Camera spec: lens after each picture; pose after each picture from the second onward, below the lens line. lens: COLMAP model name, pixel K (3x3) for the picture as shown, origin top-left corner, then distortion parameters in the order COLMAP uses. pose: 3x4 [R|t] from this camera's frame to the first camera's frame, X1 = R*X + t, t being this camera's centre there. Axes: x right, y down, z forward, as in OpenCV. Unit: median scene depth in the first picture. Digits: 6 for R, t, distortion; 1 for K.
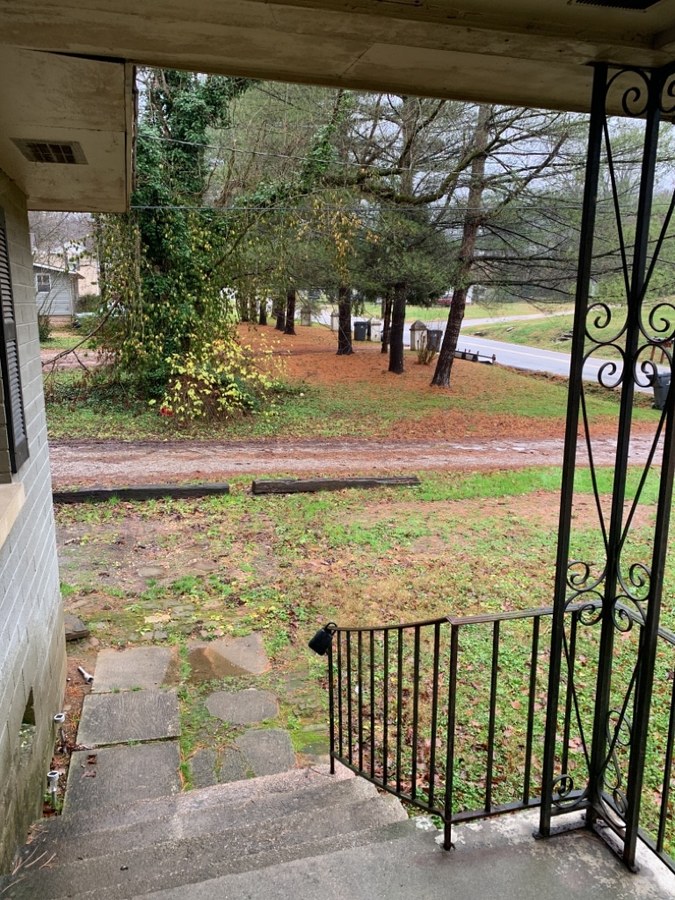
lens RADIAL K [[672.5, 0, 334.0], [0, 672.5, 451.4], [0, 0, 1]] dist [0.000449, -0.009097]
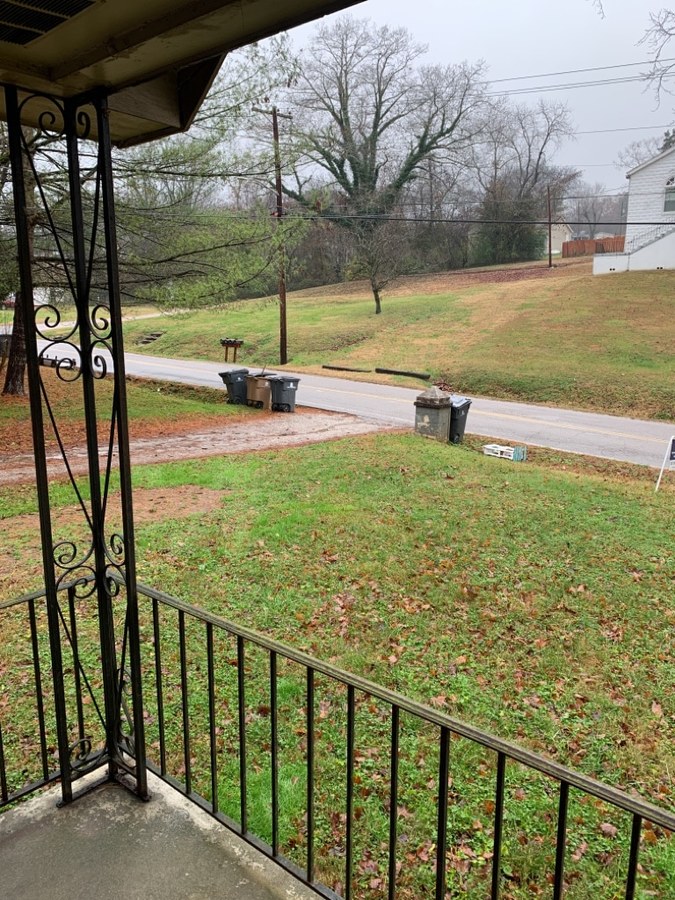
lens RADIAL K [[672.5, 0, 339.7], [0, 672.5, 450.7], [0, 0, 1]] dist [0.000449, -0.009097]
pose [[0.826457, -0.109663, 0.552216, 0.144411], [0.112850, 0.993208, 0.028344, 0.036002], [-0.551574, 0.038893, 0.833219, -0.153674]]
